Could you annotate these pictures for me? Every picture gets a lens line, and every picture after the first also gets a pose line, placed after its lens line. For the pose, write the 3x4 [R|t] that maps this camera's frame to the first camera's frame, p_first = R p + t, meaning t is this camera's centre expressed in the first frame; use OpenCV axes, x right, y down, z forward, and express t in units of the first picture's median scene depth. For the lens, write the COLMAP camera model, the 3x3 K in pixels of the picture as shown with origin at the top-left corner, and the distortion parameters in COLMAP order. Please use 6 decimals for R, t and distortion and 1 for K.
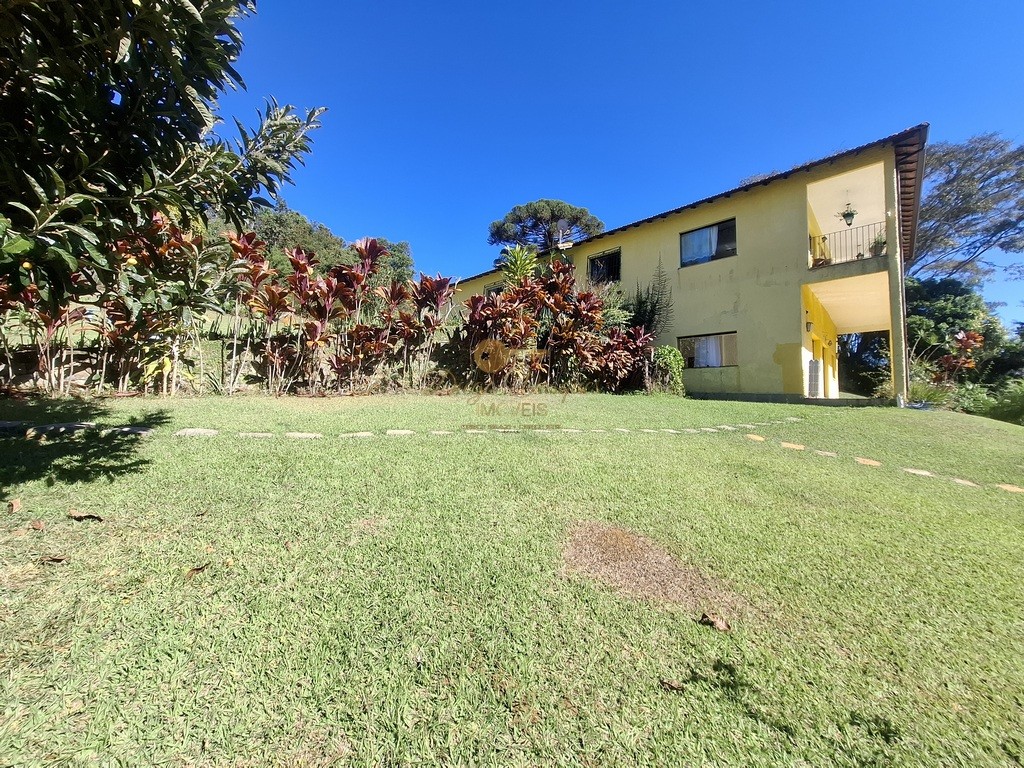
lens RADIAL K [[403.5, 0, 509.0], [0, 403.5, 382.2], [0, 0, 1]] dist [0.000903, -0.000217]
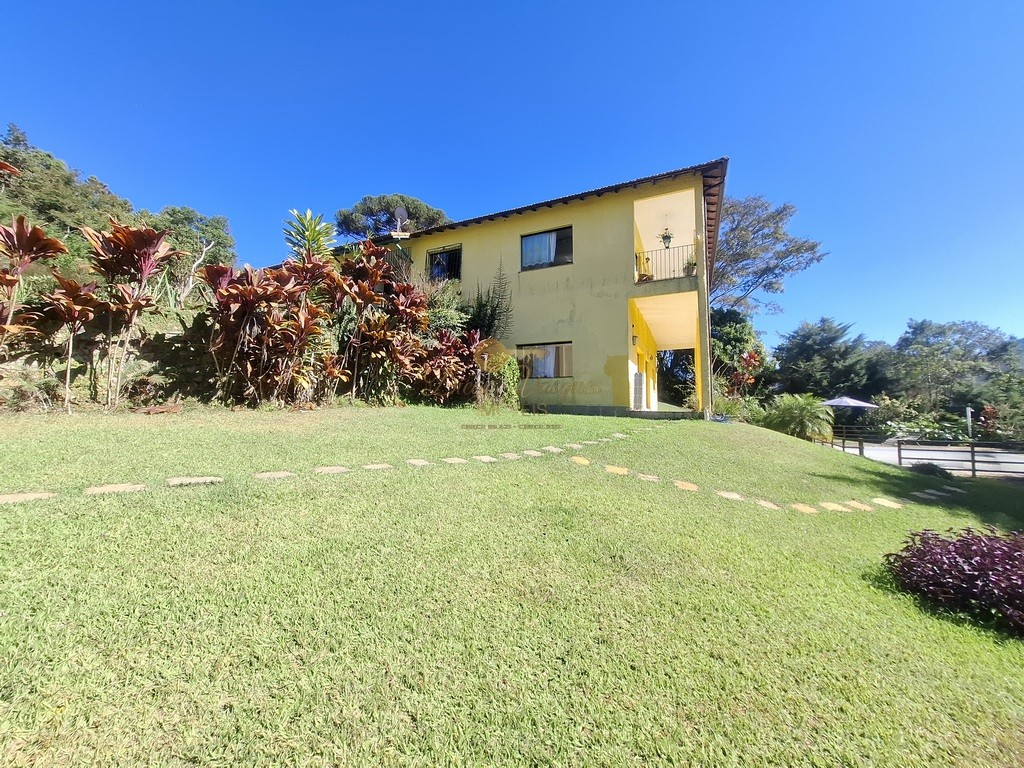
lens RADIAL K [[403.5, 0, 509.0], [0, 403.5, 382.2], [0, 0, 1]] dist [0.000903, -0.000217]
pose [[0.944884, 0.017259, 0.326949, 0.114886], [-0.011759, 0.999754, -0.018792, -0.009005], [-0.327193, 0.013912, 0.944855, 0.146646]]
